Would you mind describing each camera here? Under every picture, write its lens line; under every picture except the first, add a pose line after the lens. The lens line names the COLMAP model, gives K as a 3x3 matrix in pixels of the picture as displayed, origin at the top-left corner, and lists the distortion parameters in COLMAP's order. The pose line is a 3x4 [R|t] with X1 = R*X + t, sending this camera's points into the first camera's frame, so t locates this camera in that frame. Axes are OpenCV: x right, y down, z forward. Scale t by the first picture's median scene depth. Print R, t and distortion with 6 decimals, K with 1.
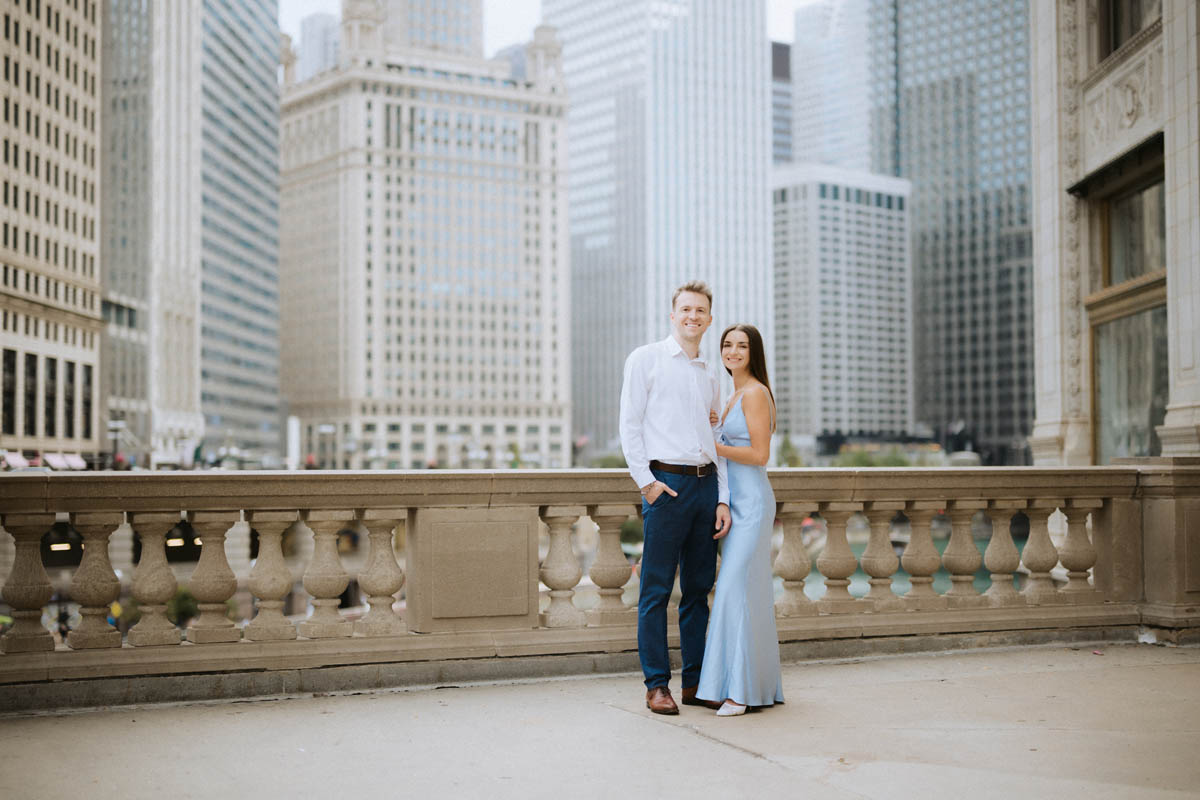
lens RADIAL K [[1737.5, 0, 600.0], [0, 1737.5, 400.0], [0, 0, 1]] dist [-0.010976, 0.051605]
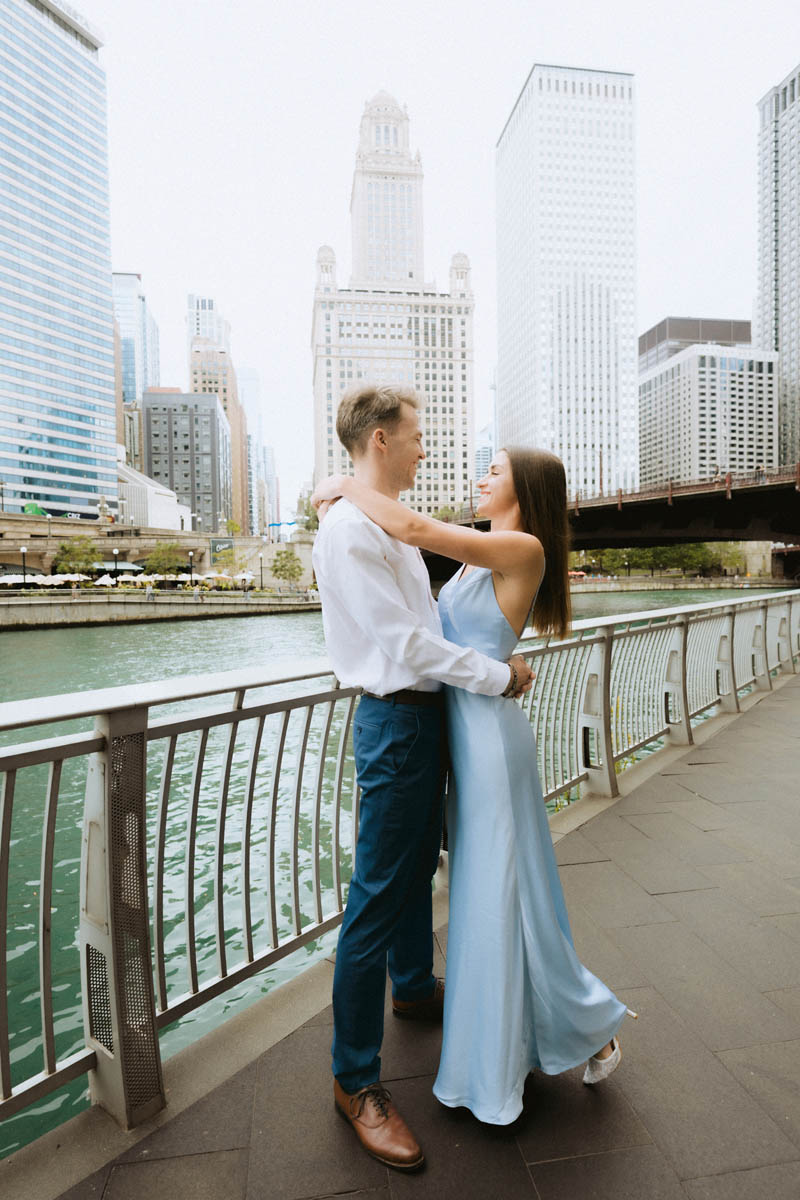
lens RADIAL K [[667.4, 0, 400.0], [0, 667.4, 600.0], [0, 0, 1]] dist [-0.000609, 0.001319]
pose [[0.895383, 0.007719, -0.445230, 0.188717], [0.028755, 0.996761, 0.075110, 0.041774], [0.444367, -0.080055, 0.892261, 0.438615]]
